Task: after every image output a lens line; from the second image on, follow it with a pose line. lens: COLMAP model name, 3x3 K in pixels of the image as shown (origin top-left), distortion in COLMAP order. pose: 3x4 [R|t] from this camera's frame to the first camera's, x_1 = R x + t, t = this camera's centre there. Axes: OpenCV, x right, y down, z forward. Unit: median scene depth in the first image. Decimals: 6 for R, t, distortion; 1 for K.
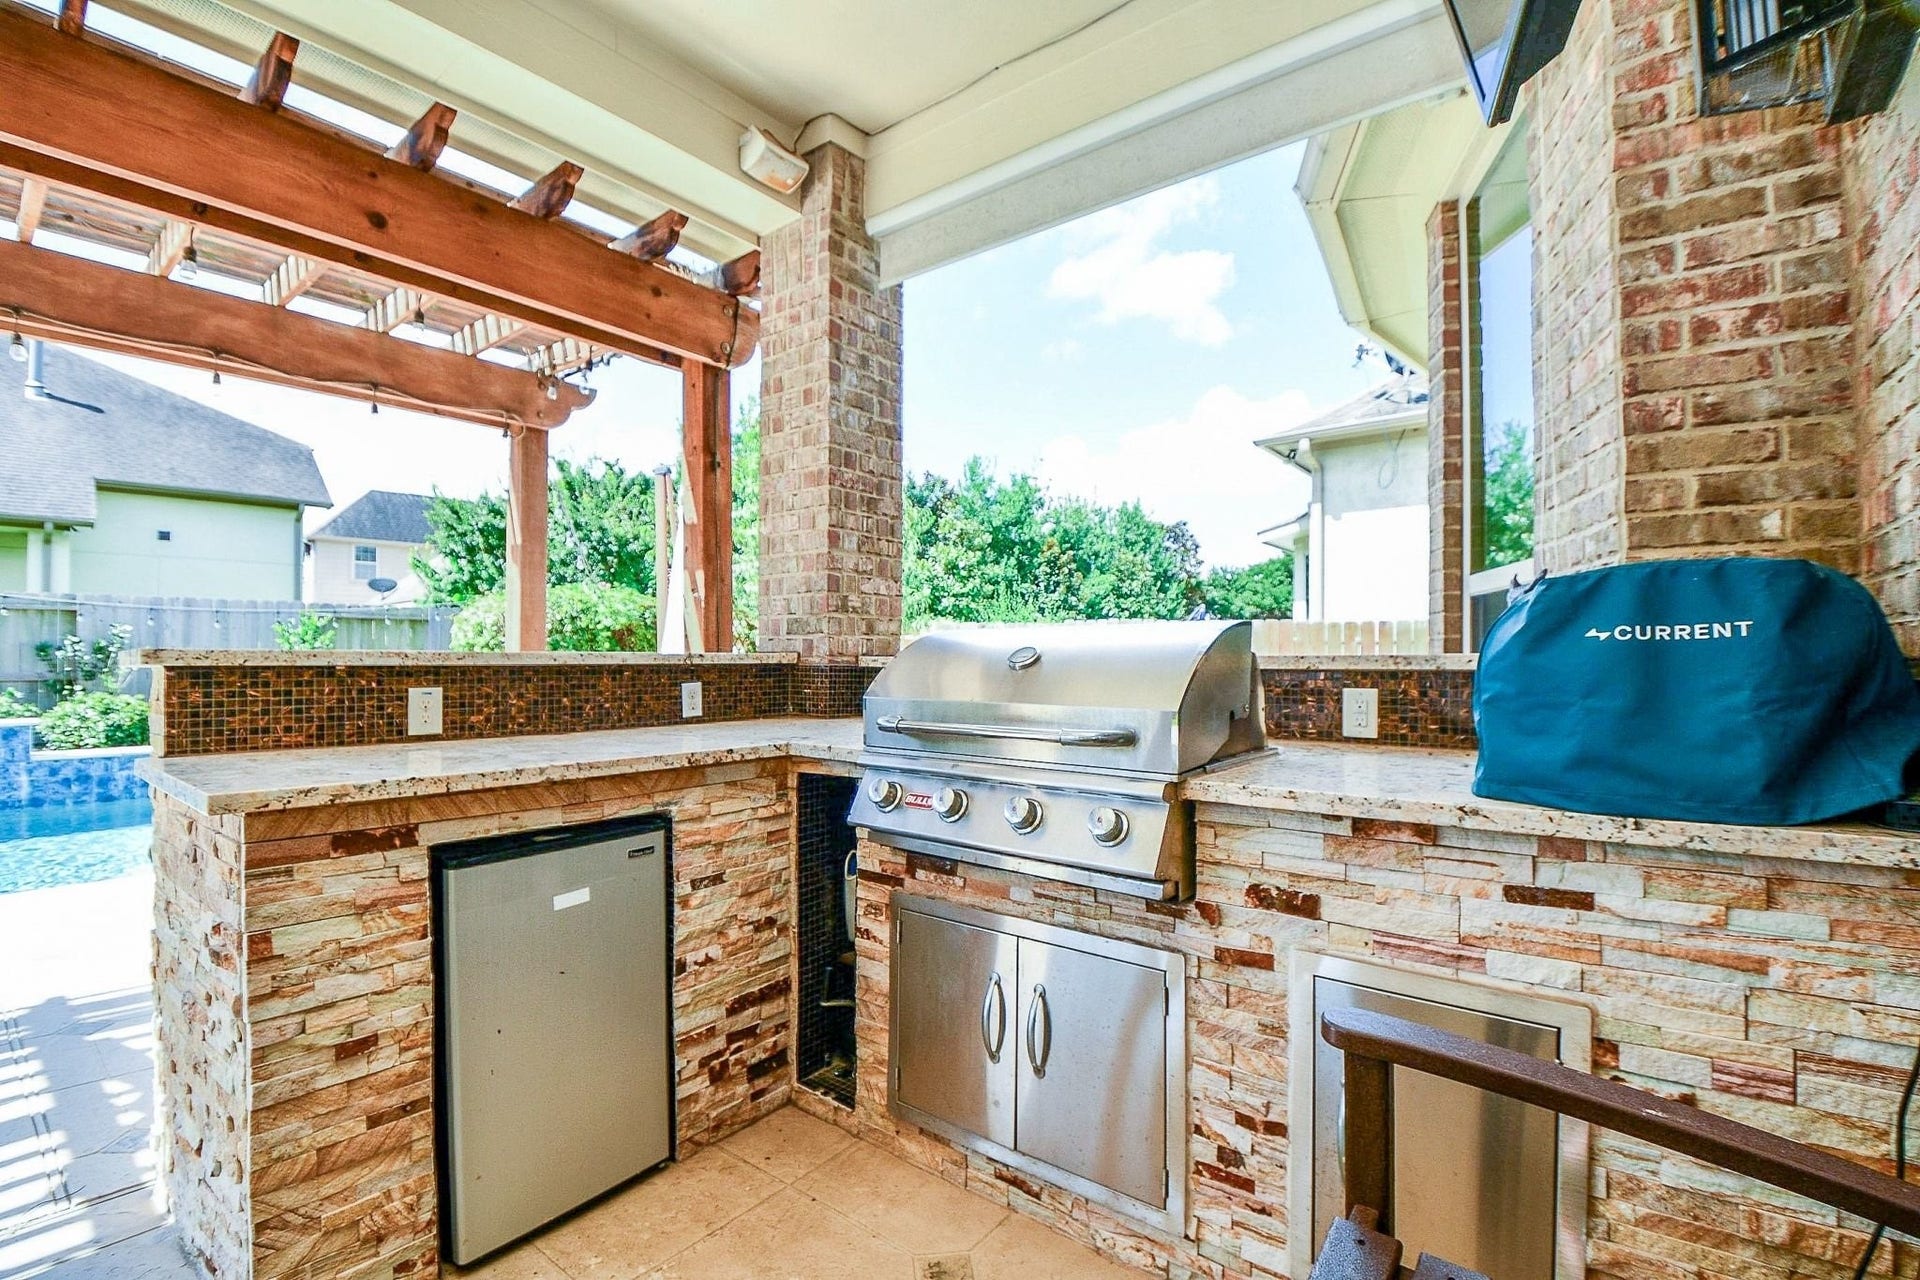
lens RADIAL K [[833.4, 0, 964.3], [0, 833.4, 655.5], [0, 0, 1]] dist [0.024008, -0.022083]
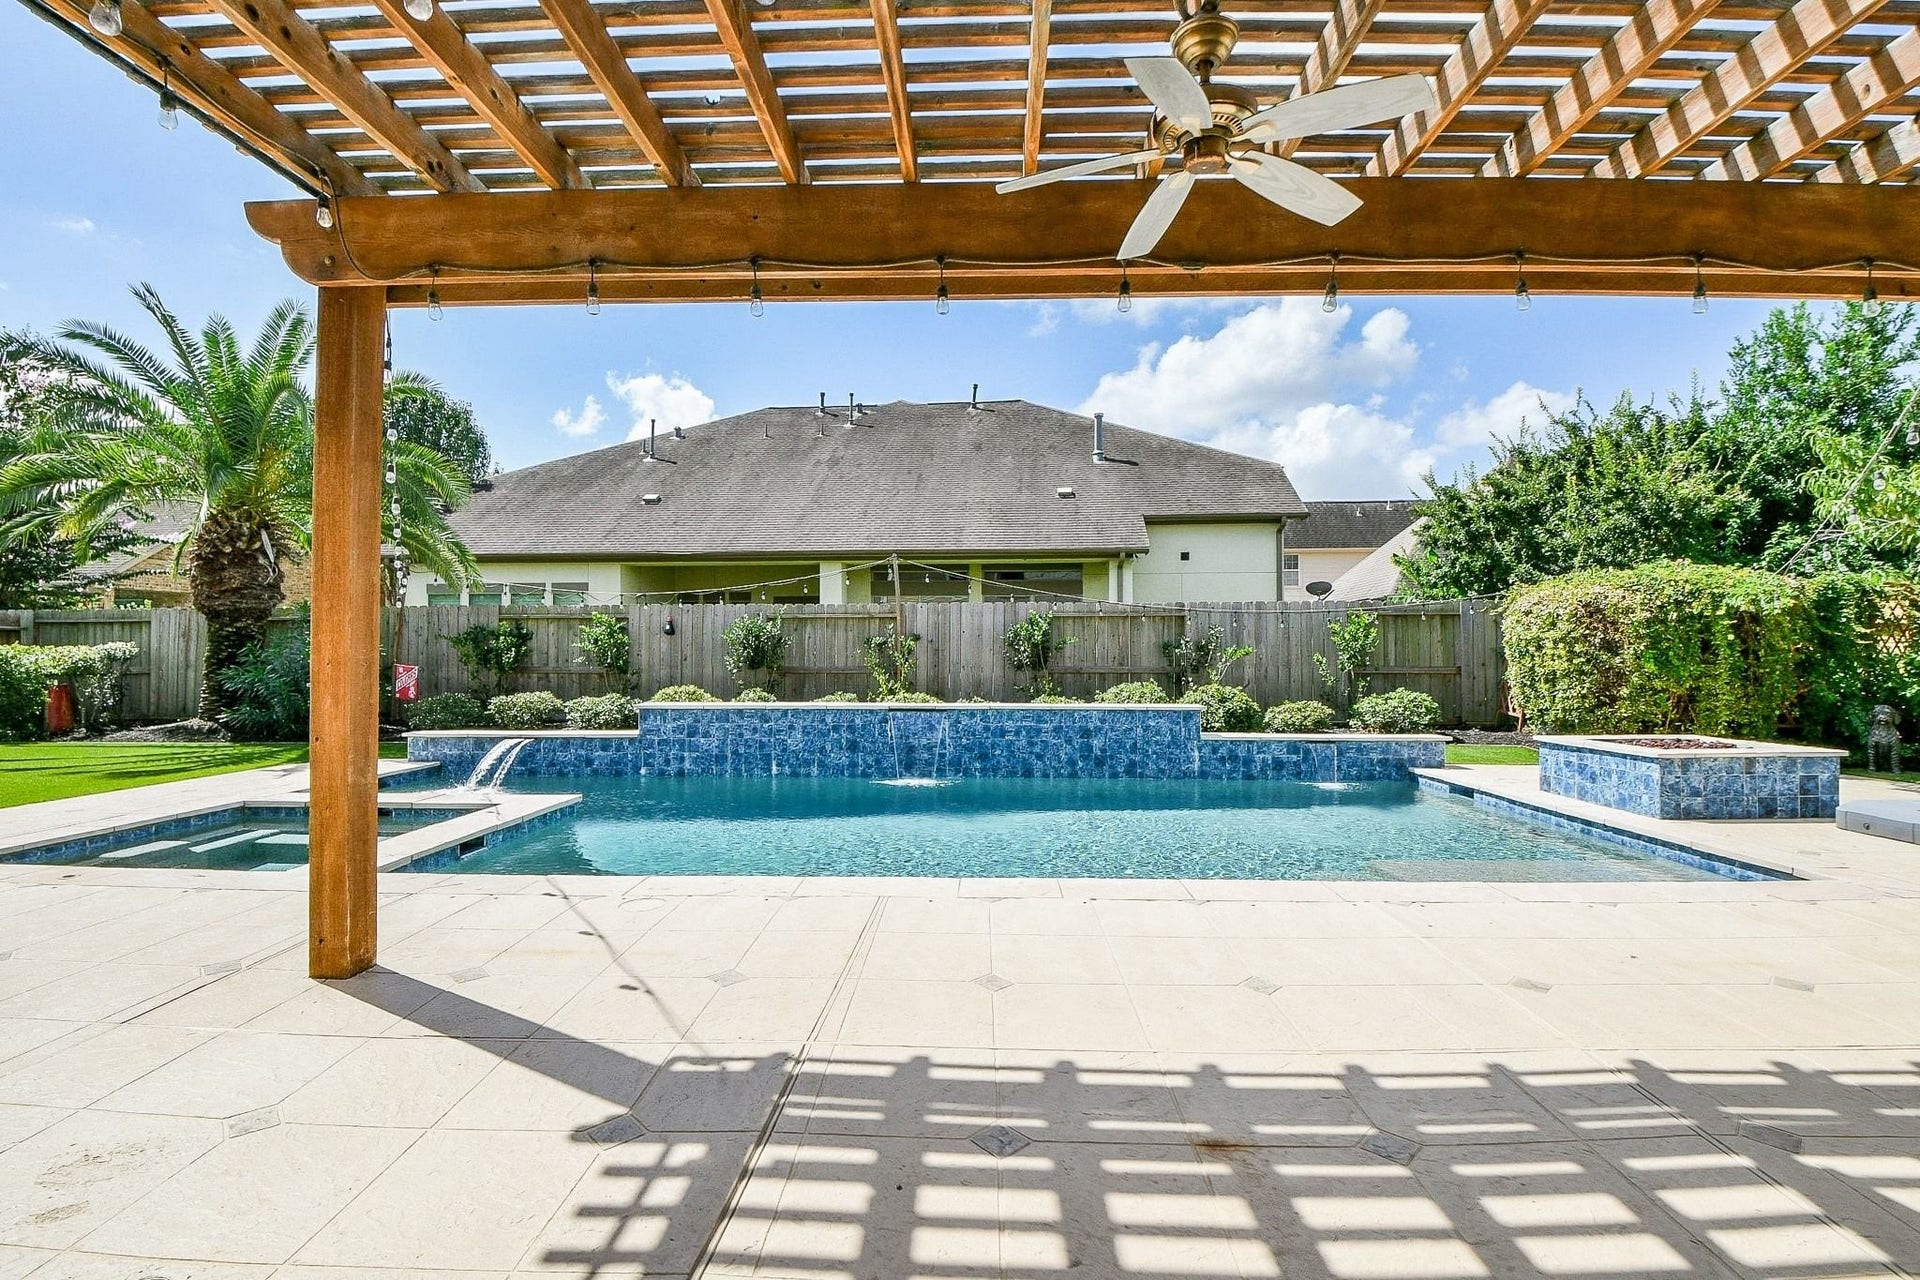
lens RADIAL K [[866.8, 0, 972.0], [0, 866.8, 642.5], [0, 0, 1]] dist [-0.000221, -0.000368]
pose [[0.601174, -0.012362, -0.799023, -0.244411], [-0.000060, 0.999880, -0.015515, 0.004870], [0.799118, 0.009375, 0.601101, -0.012751]]
